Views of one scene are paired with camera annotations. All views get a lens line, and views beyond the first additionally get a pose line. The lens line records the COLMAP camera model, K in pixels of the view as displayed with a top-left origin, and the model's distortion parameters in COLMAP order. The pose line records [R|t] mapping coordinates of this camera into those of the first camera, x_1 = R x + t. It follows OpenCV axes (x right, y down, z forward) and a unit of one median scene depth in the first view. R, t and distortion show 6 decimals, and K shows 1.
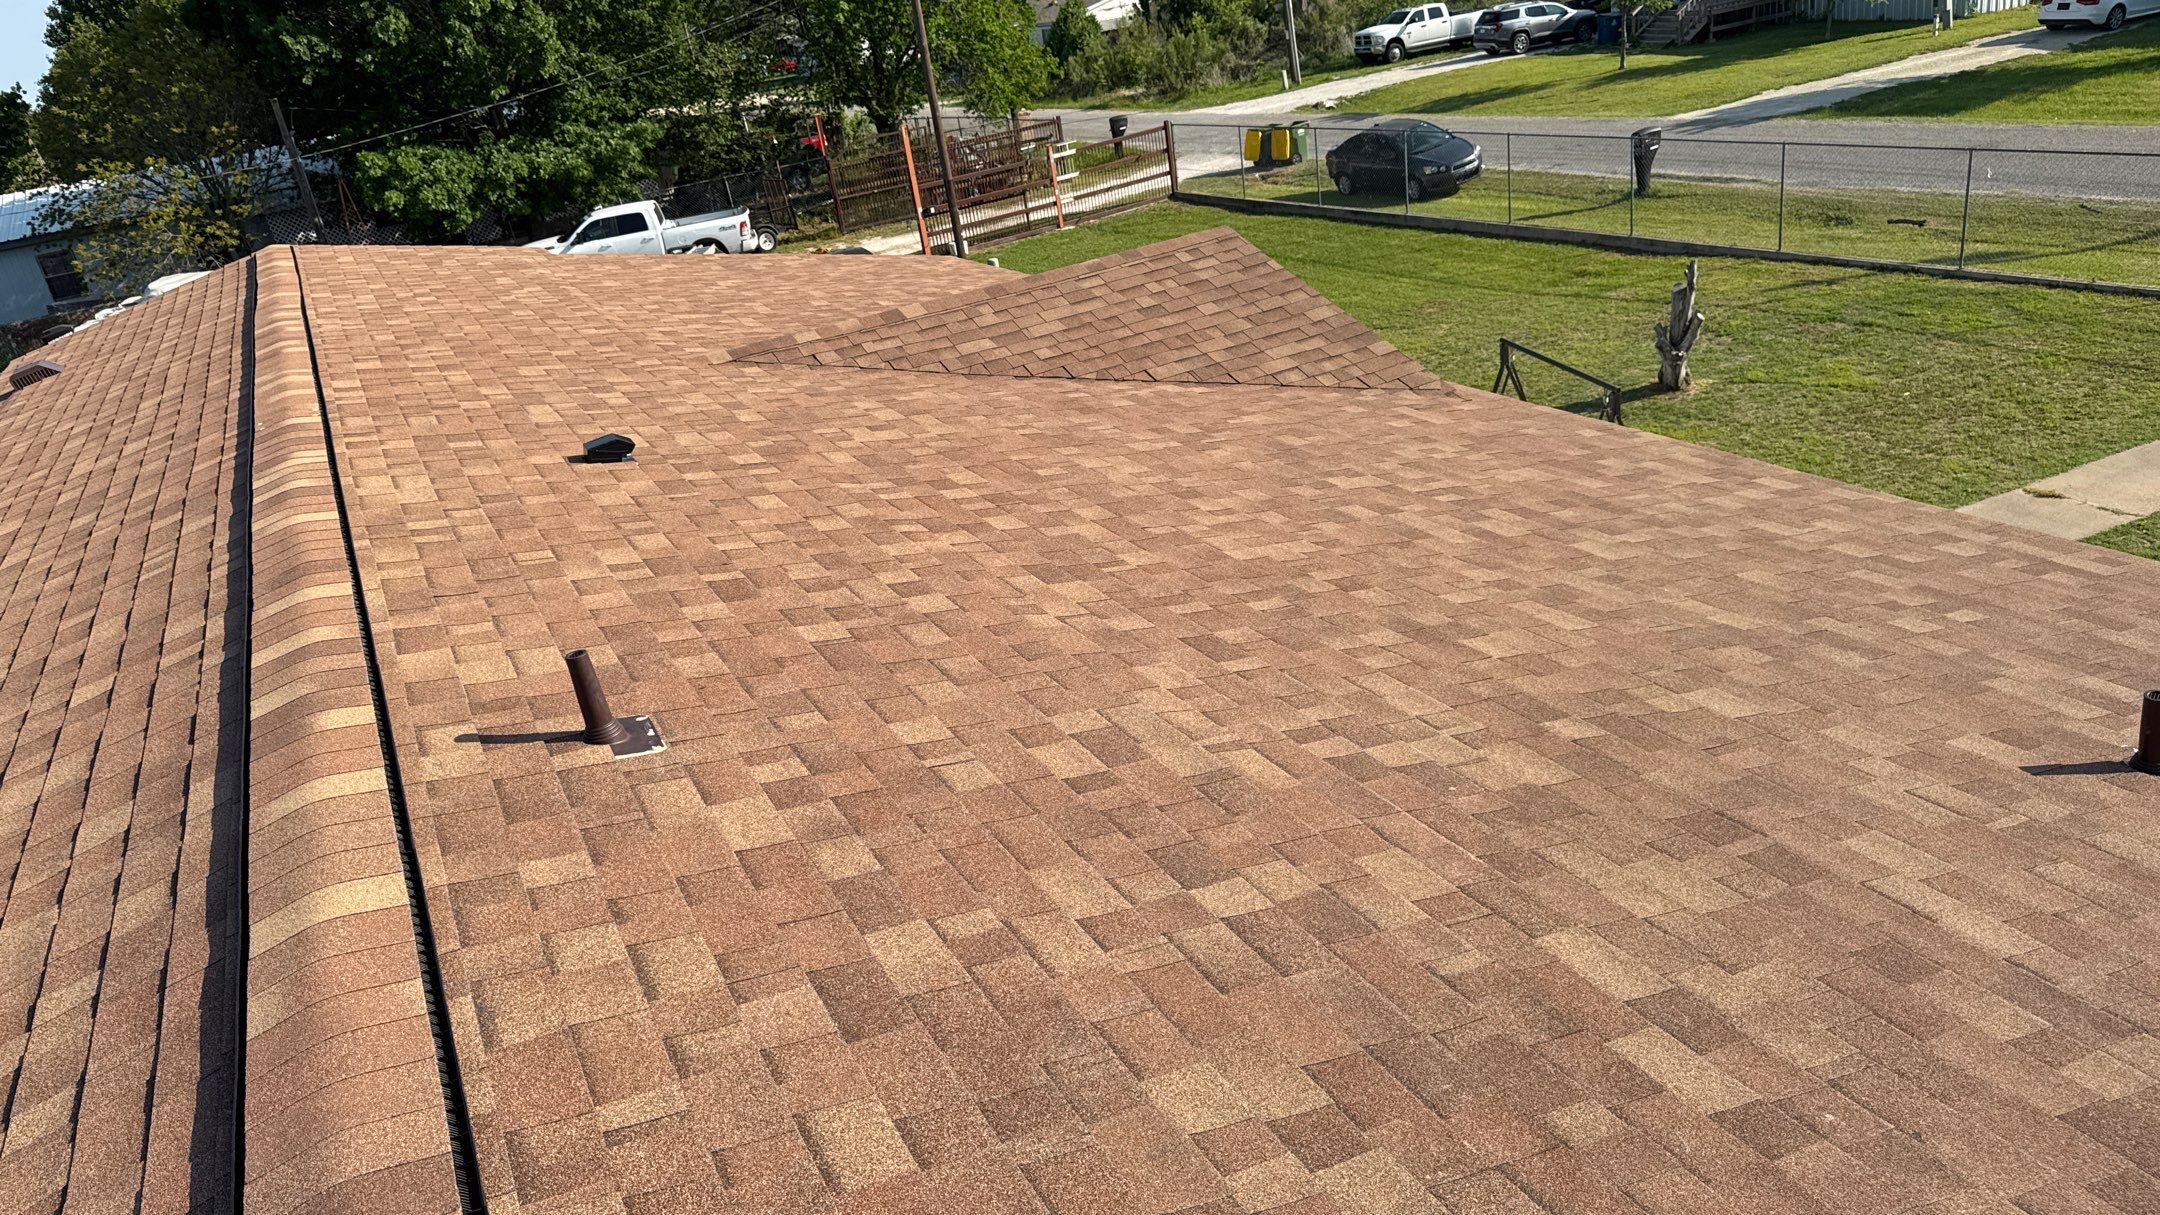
lens RADIAL K [[1556.1, 0, 1080.0], [0, 1556.1, 607.5], [0, 0, 1]] dist [0.092410, -0.088028]
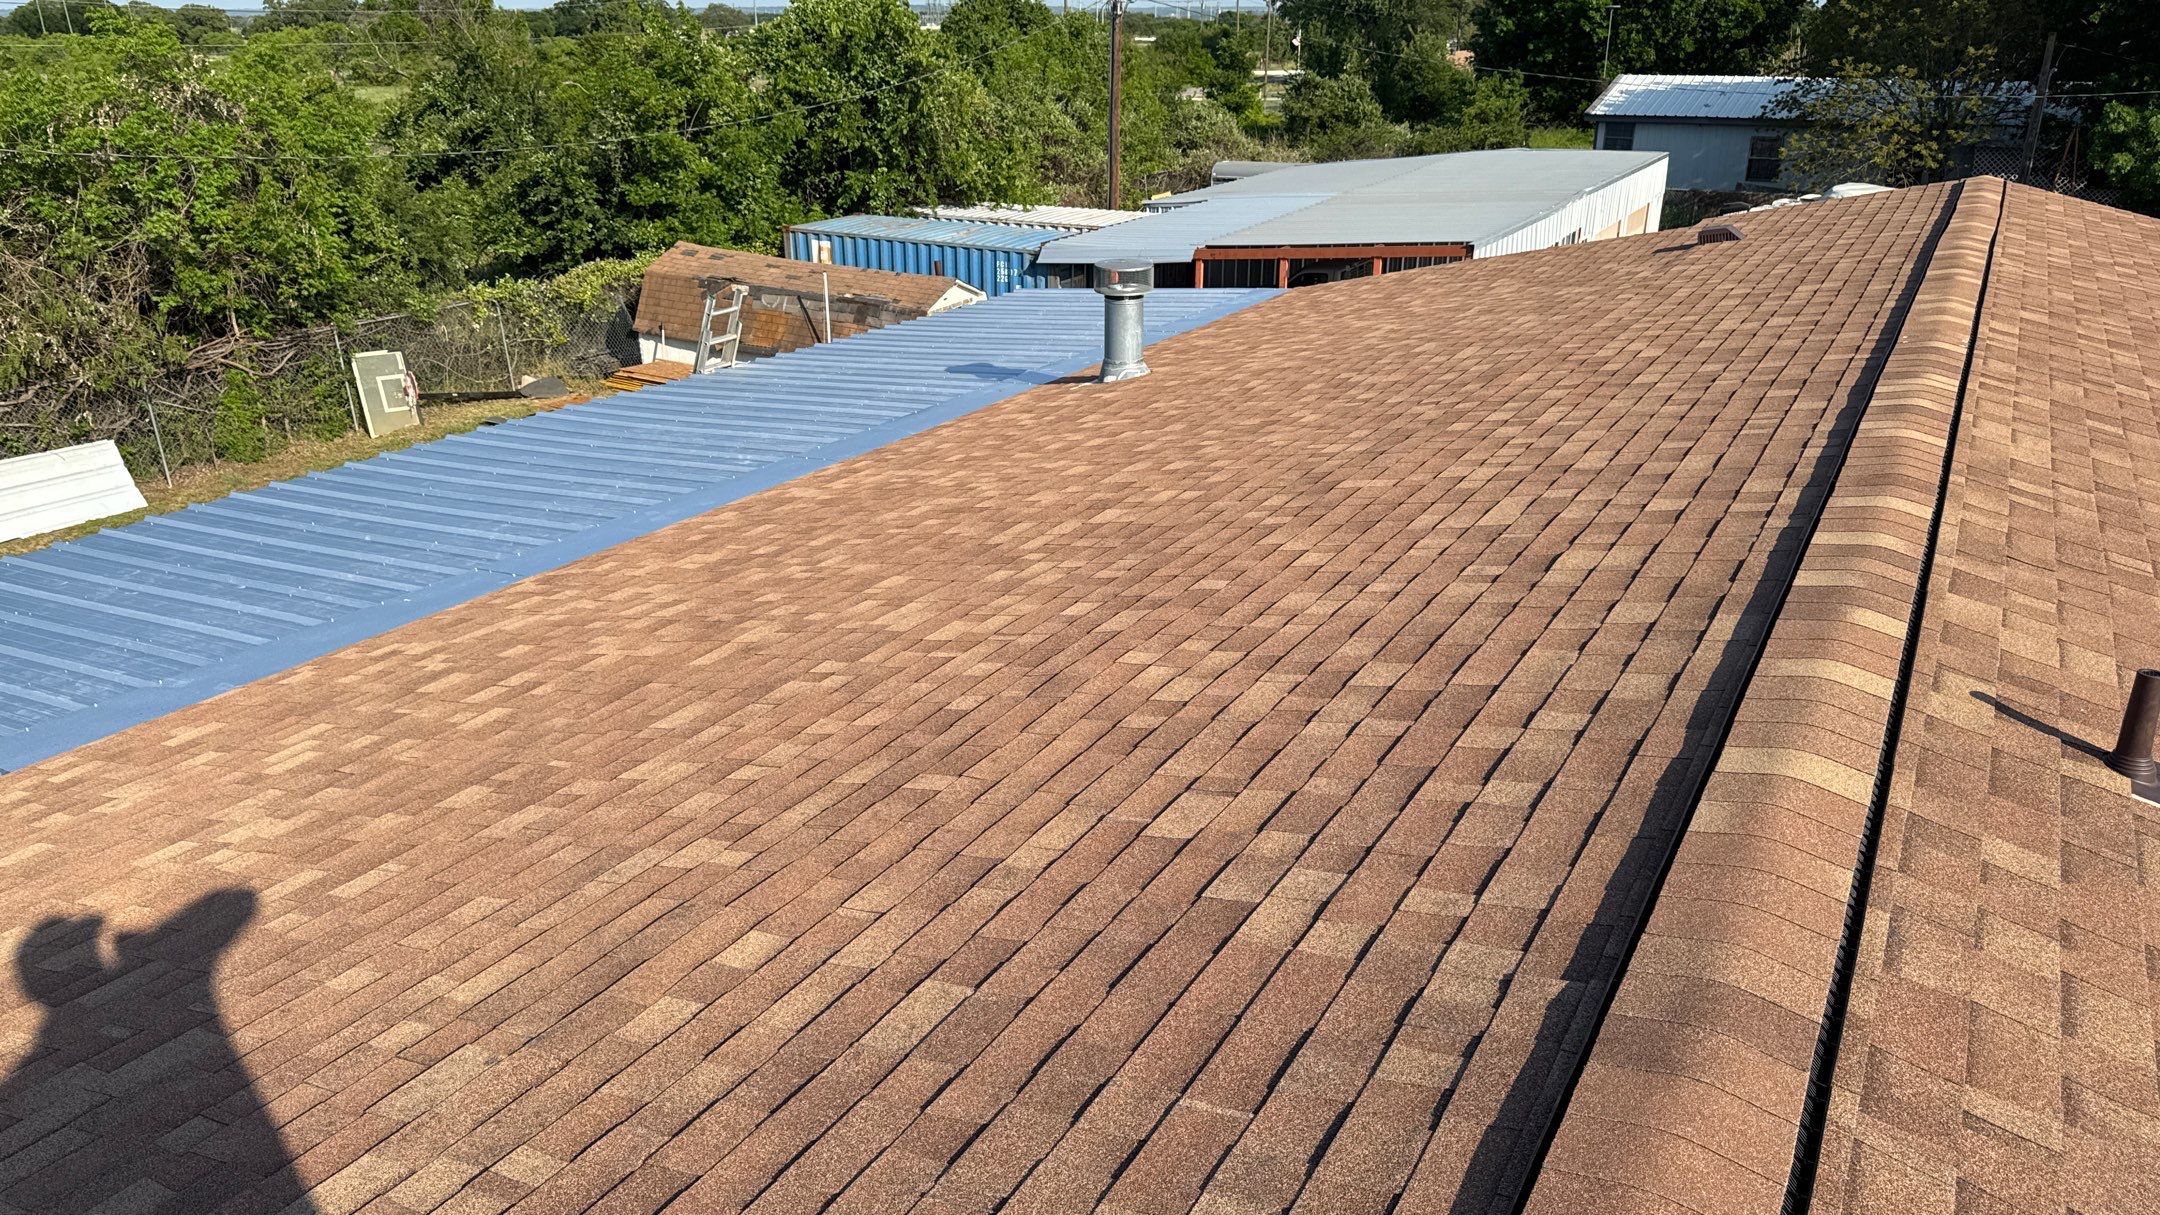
lens RADIAL K [[1556.1, 0, 1080.0], [0, 1556.1, 607.5], [0, 0, 1]] dist [0.092410, -0.088028]
pose [[0.550515, 0.447755, -0.704591, -0.012356], [-0.416496, 0.878767, 0.233021, 0.014557], [0.723508, 0.165178, 0.670263, -0.023642]]
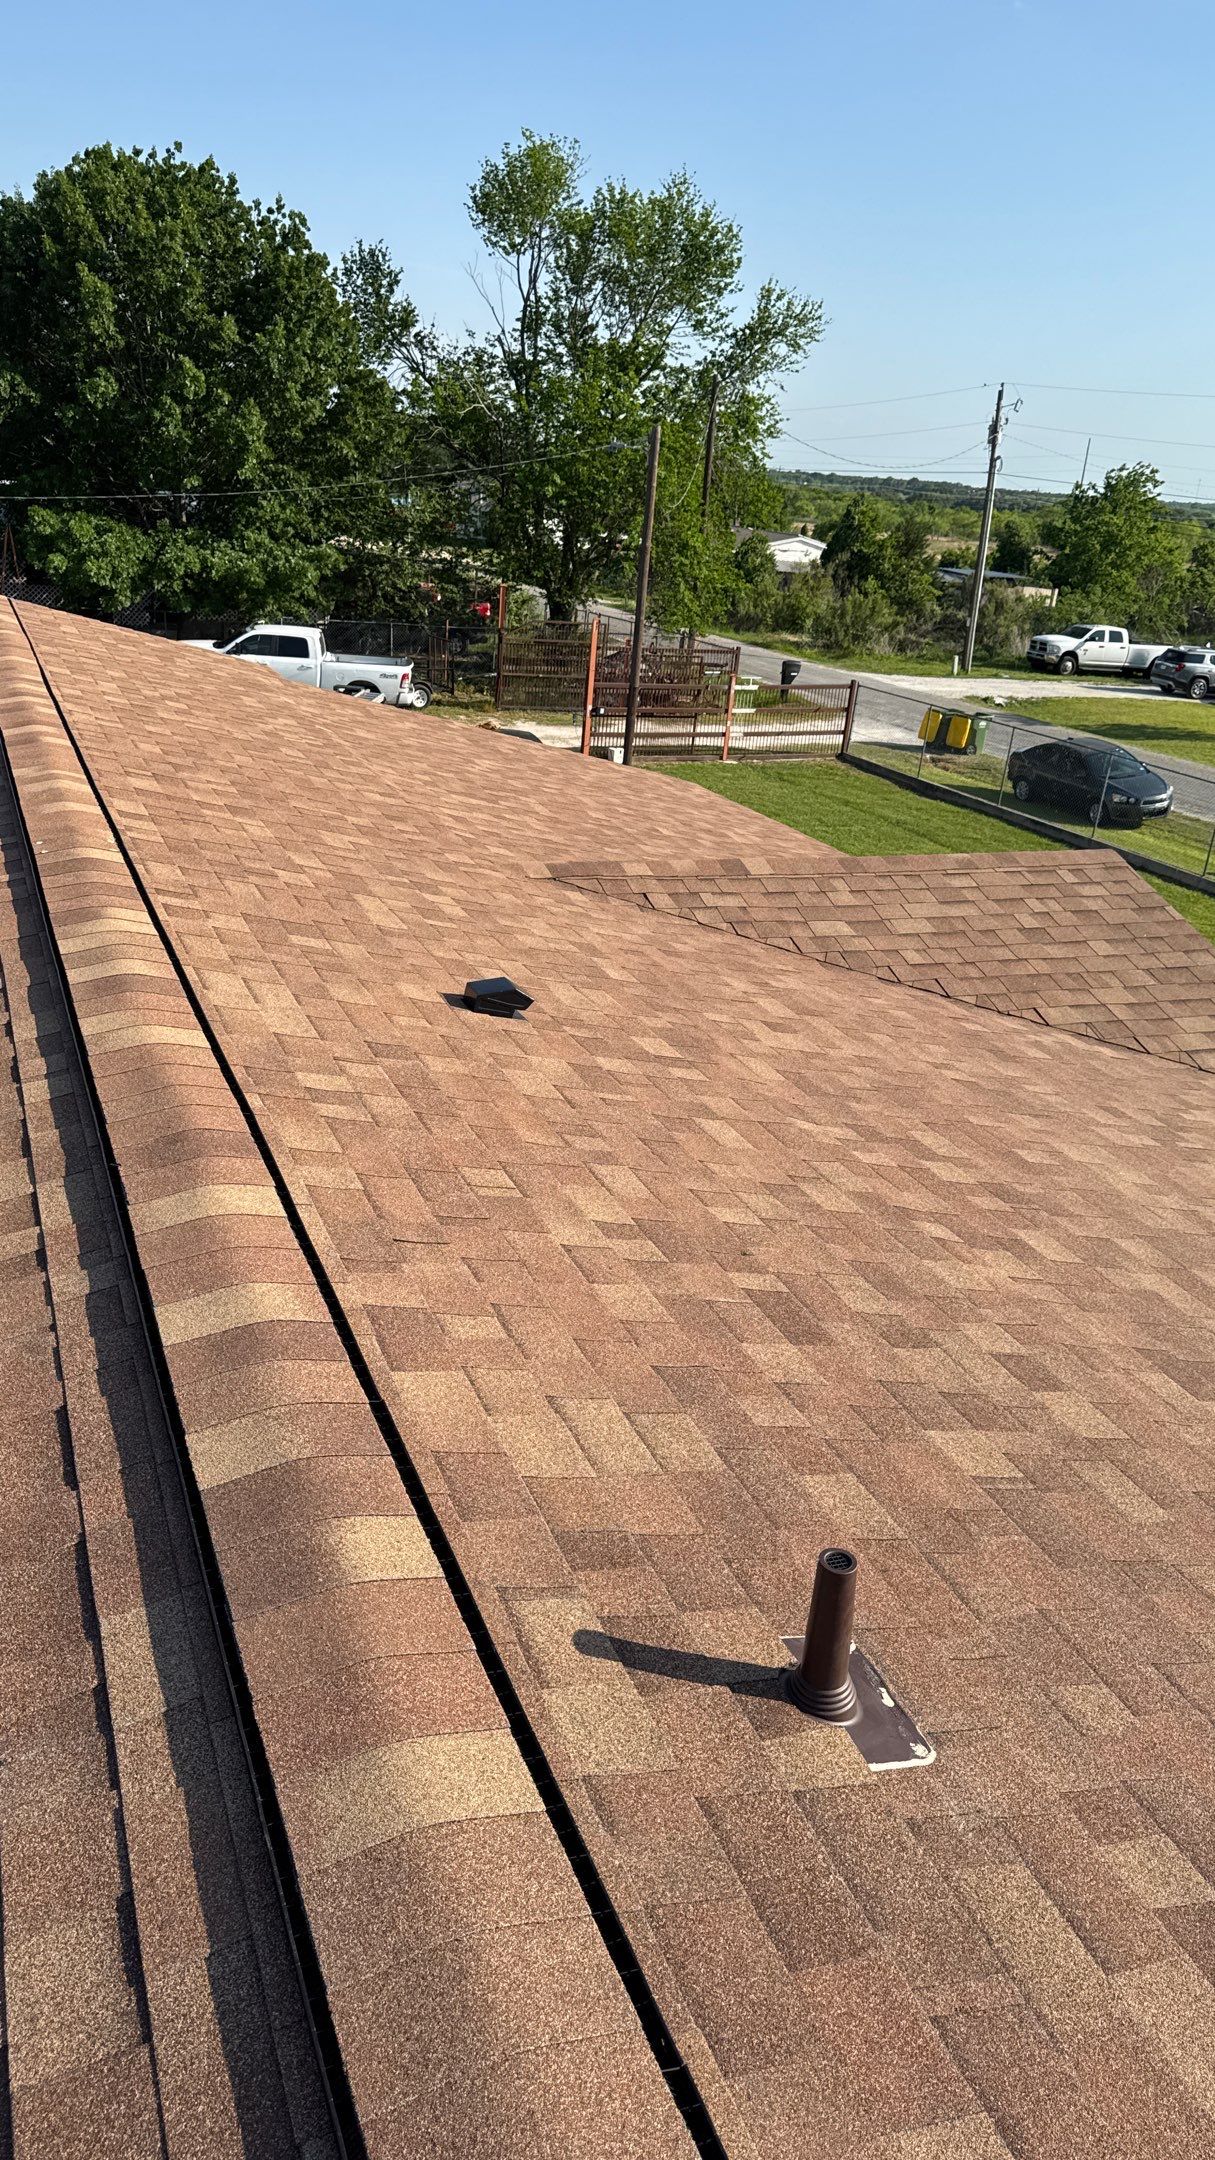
lens RADIAL K [[1556.1, 0, 607.5], [0, 1556.1, 1080.0], [0, 0, 1]] dist [0.092410, -0.088028]
pose [[0.969977, 0.242948, 0.011022, -0.170815], [-0.242607, 0.969784, -0.025715, -0.038277], [-0.016936, 0.022269, 0.999609, 0.171568]]
